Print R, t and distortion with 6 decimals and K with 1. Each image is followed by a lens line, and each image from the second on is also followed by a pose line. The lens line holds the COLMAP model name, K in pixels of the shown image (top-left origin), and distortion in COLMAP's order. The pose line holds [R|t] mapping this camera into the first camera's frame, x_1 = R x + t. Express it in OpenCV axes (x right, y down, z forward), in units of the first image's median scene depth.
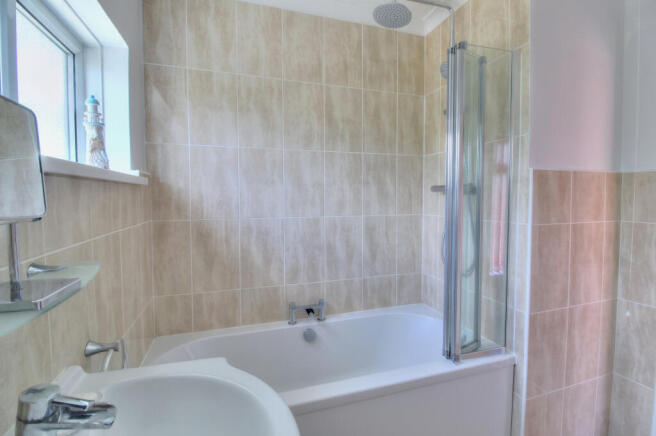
lens RADIAL K [[309.9, 0, 327.9], [0, 309.9, 213.4], [0, 0, 1]] dist [-0.001427, -0.000798]
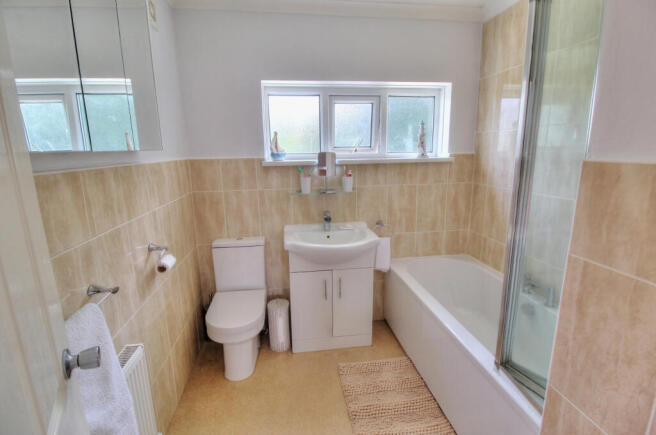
lens RADIAL K [[309.9, 0, 327.6], [0, 309.9, 215.0], [0, 0, 1]] dist [-0.001427, -0.000798]
pose [[-0.184574, 0.207010, -0.960770, 1.151294], [-0.033751, 0.975655, 0.216700, -0.133170], [0.982239, 0.072424, -0.173094, 0.556584]]
